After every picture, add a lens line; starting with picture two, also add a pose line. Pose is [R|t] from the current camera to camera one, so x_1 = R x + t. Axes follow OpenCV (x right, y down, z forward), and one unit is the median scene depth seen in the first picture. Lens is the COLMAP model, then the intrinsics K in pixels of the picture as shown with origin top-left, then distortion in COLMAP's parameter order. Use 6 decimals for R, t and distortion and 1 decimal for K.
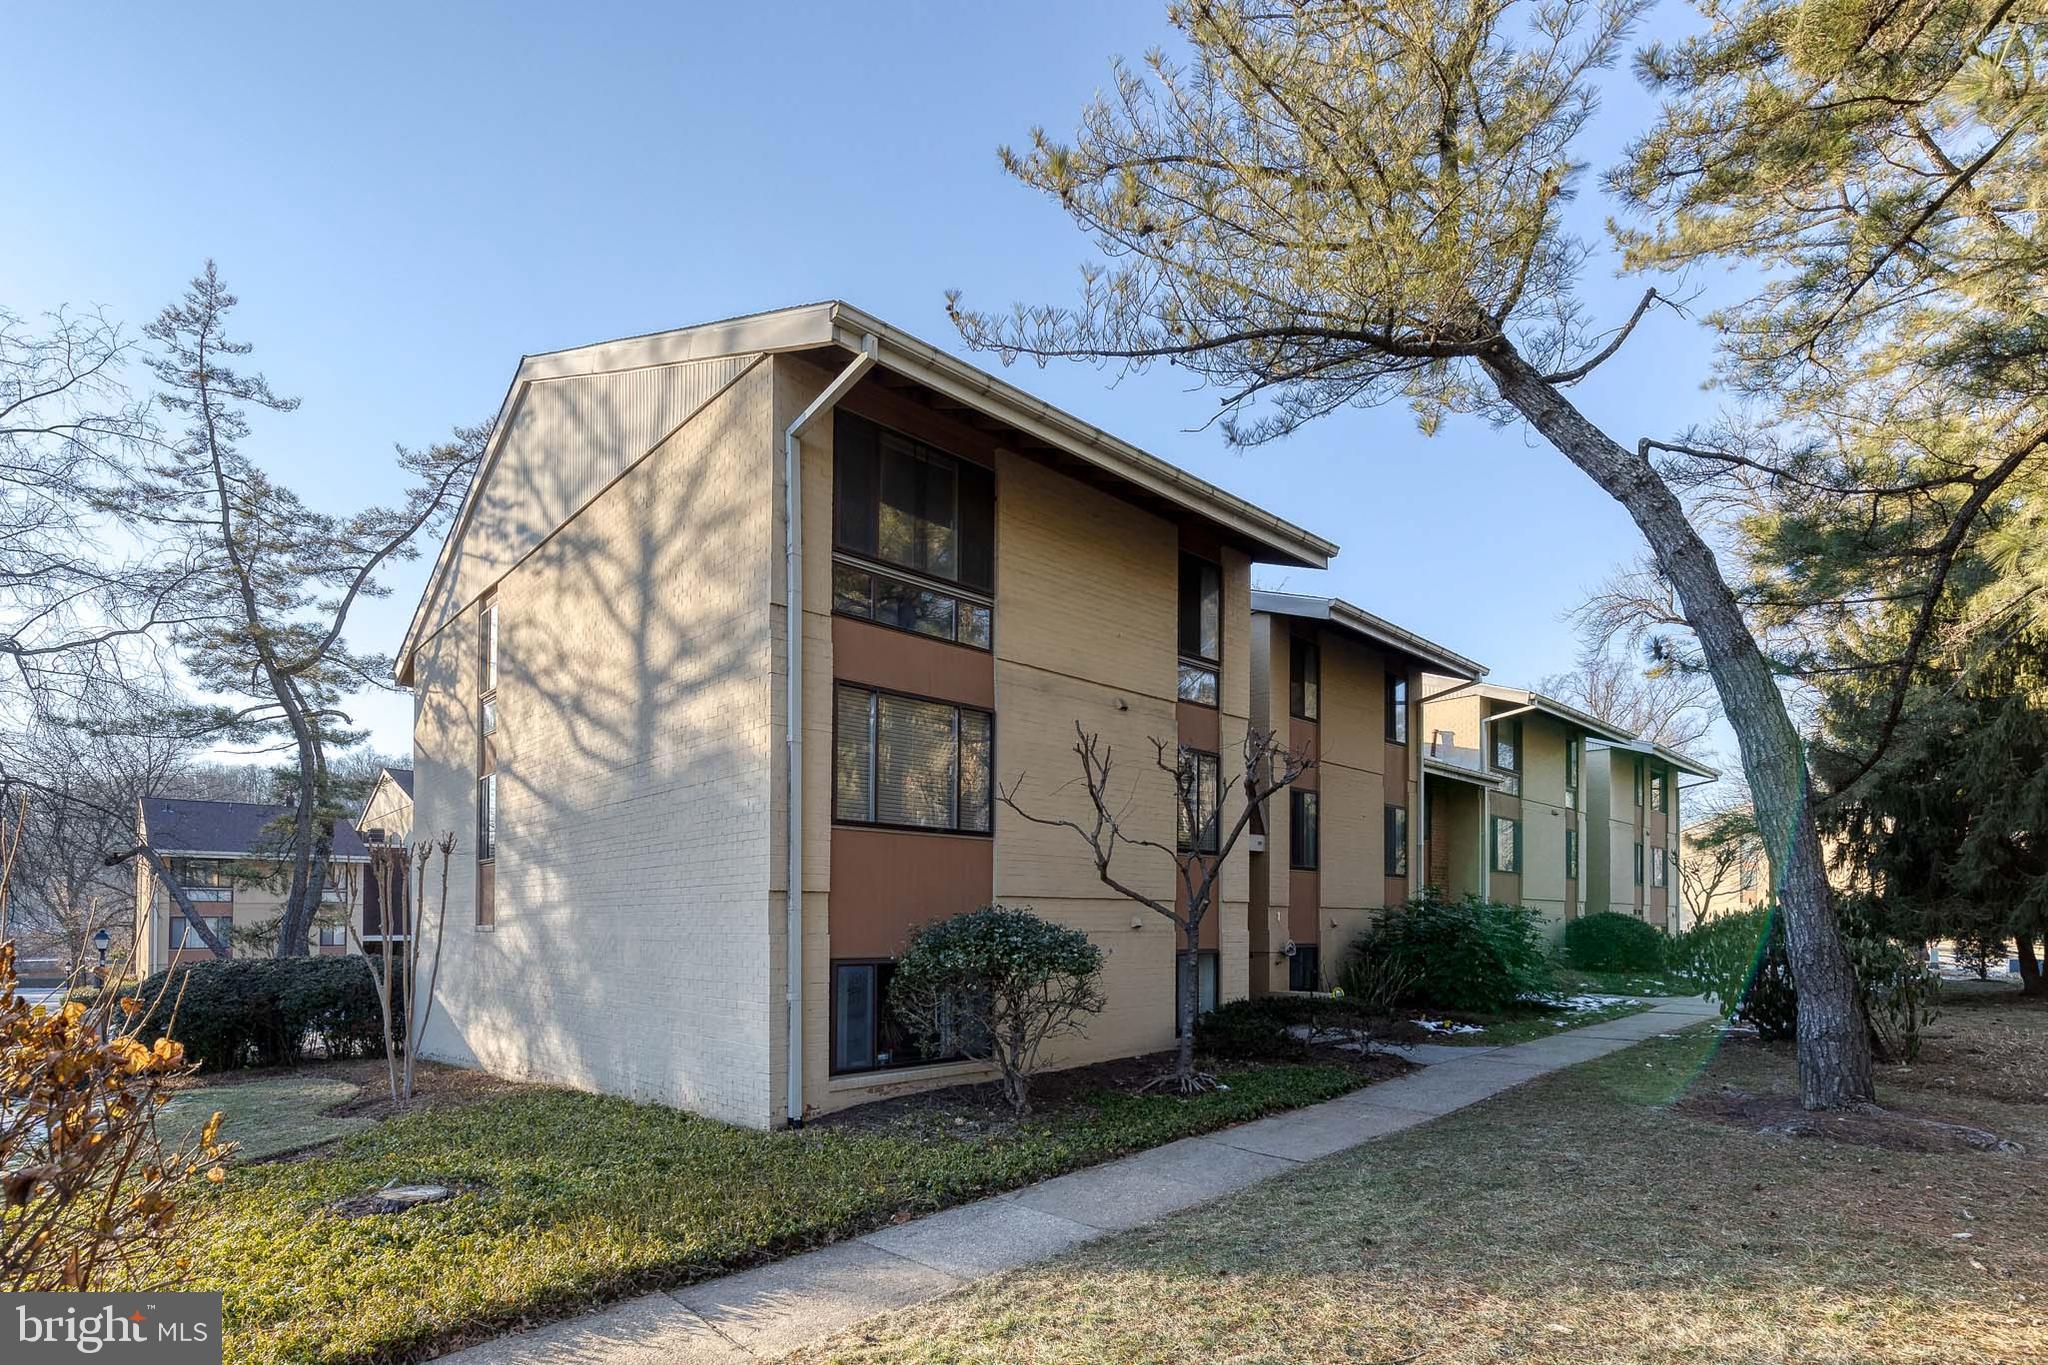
lens RADIAL K [[930.1, 0, 1044.1], [0, 930.1, 683.8], [0, 0, 1]] dist [0.009765, -0.000152]
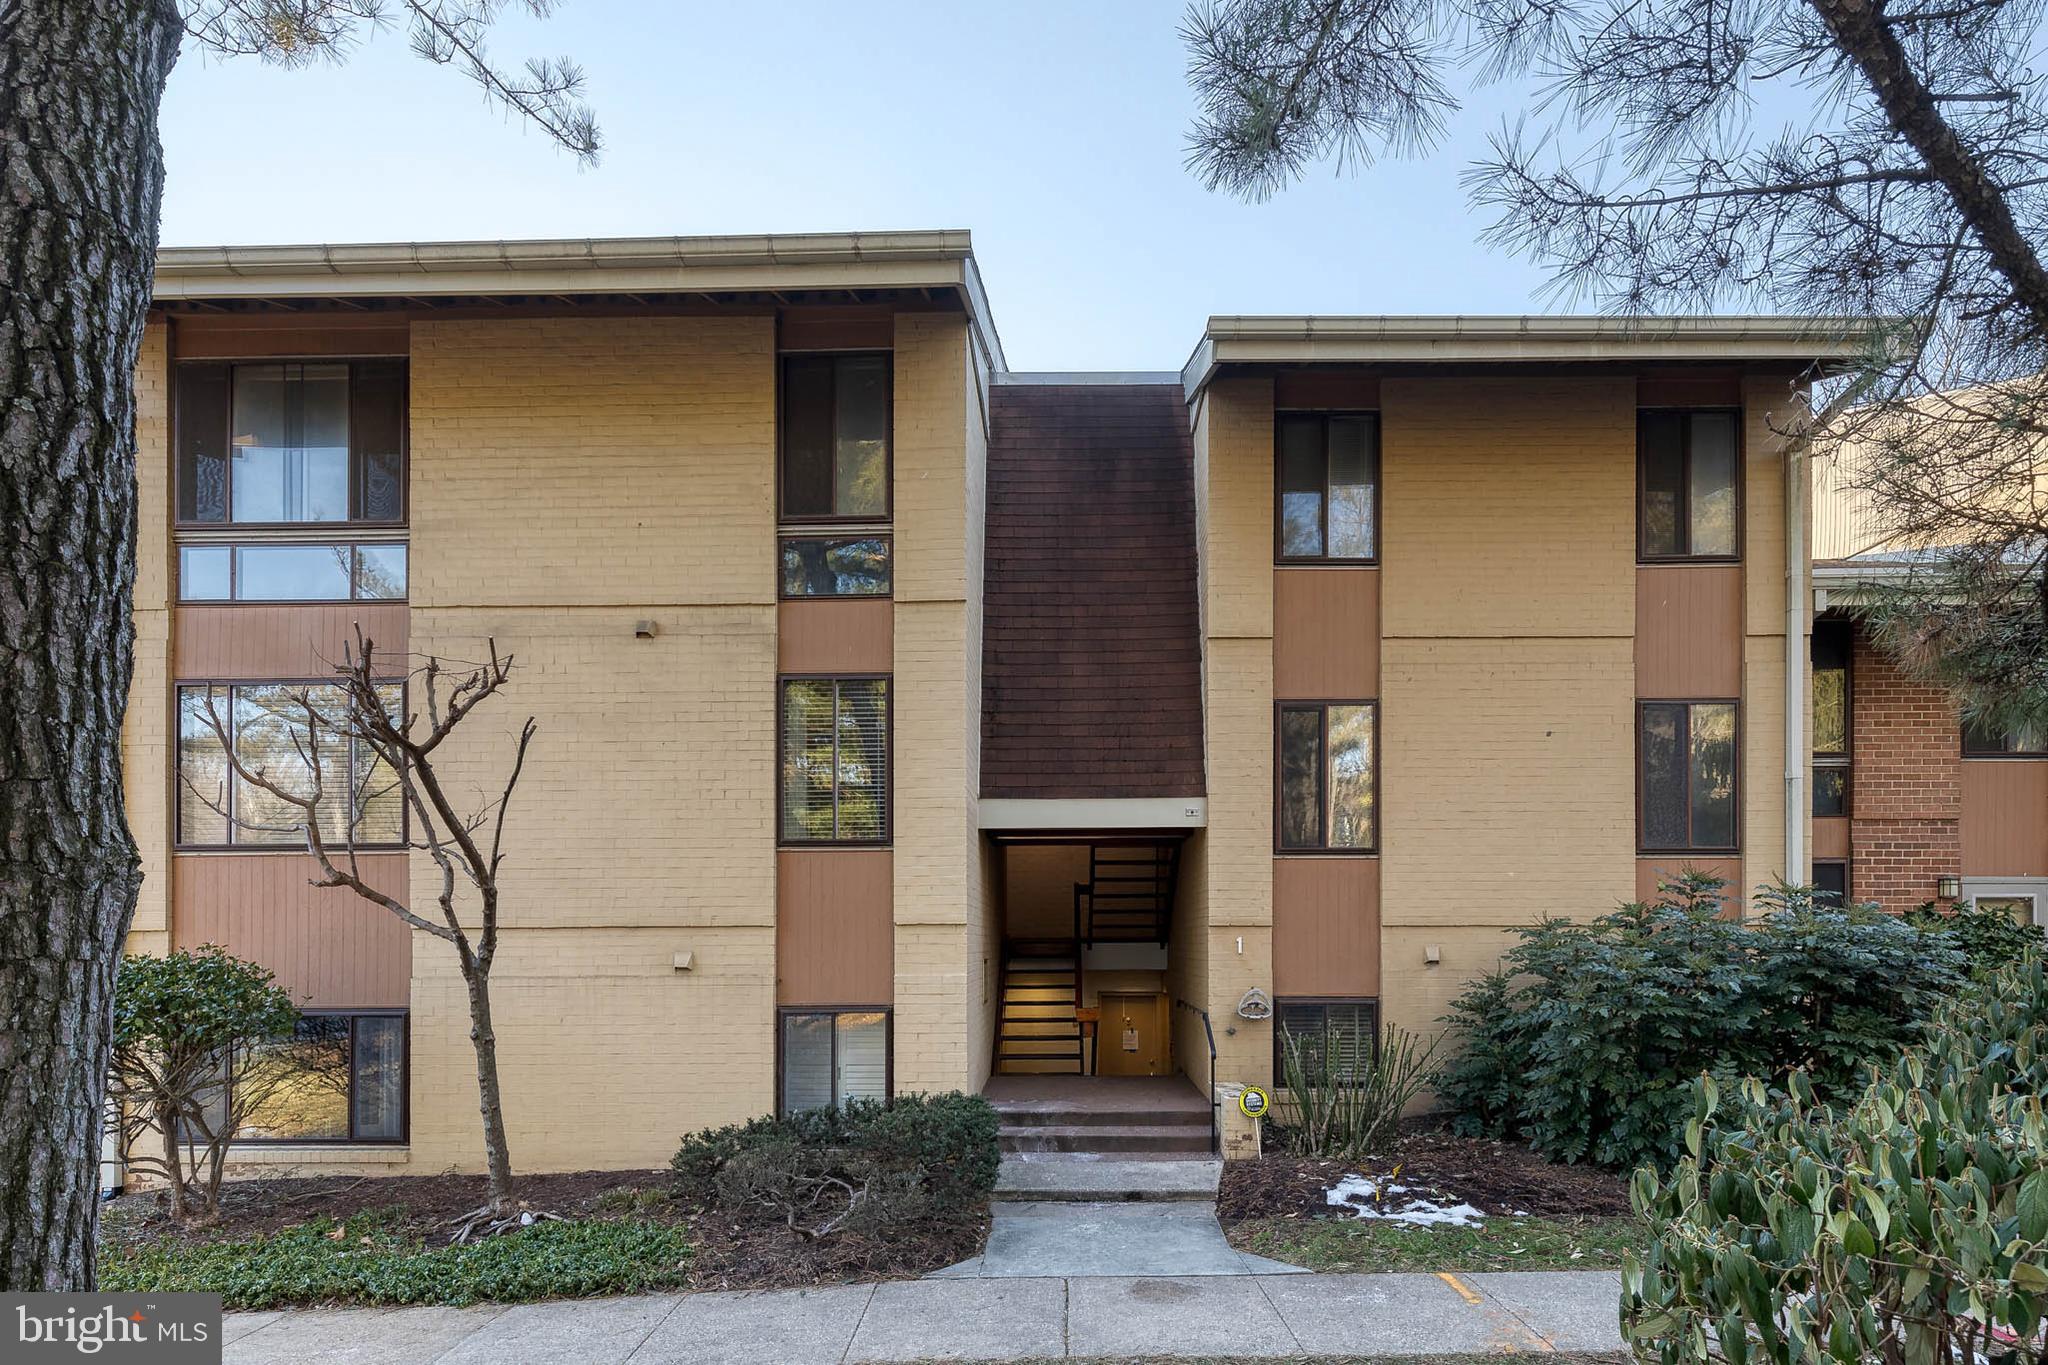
lens RADIAL K [[982.9, 0, 1024.0], [0, 982.9, 758.5], [0, 0, 1]] dist [0.001441, 0.000005]
pose [[0.725615, -0.145135, -0.672621, 0.639384], [0.181330, 0.983283, -0.016552, 0.151101], [0.663779, -0.109956, 0.739802, 0.587493]]
